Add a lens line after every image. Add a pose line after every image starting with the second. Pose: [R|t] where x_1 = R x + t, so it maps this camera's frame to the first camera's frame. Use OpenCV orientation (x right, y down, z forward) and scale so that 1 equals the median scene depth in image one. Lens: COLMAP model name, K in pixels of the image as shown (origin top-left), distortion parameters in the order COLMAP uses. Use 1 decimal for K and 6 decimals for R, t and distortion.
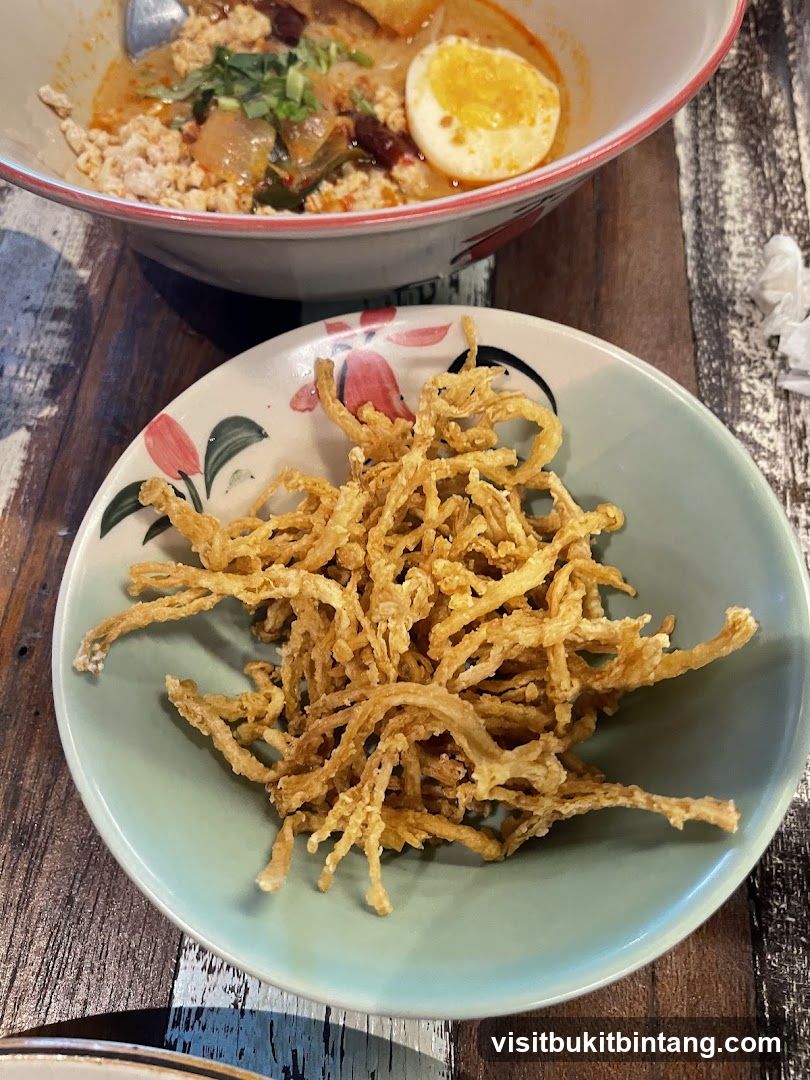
lens RADIAL K [[794.9, 0, 405.0], [0, 794.9, 540.0], [0, 0, 1]] dist [0.083629, -0.135123]
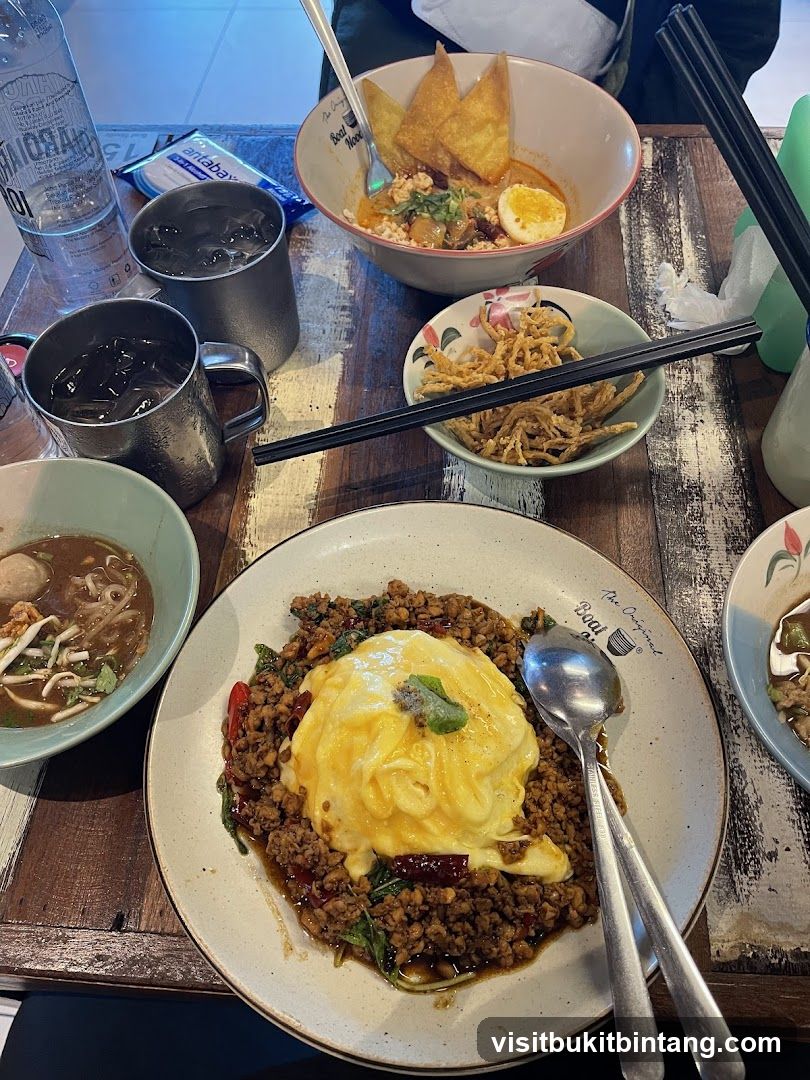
lens RADIAL K [[794.9, 0, 405.0], [0, 794.9, 540.0], [0, 0, 1]] dist [0.083629, -0.135123]
pose [[0.999666, -0.025665, -0.002947, -0.282899], [0.025181, 0.993531, -0.110732, 0.632502], [0.005770, 0.110621, 0.993846, -1.178617]]
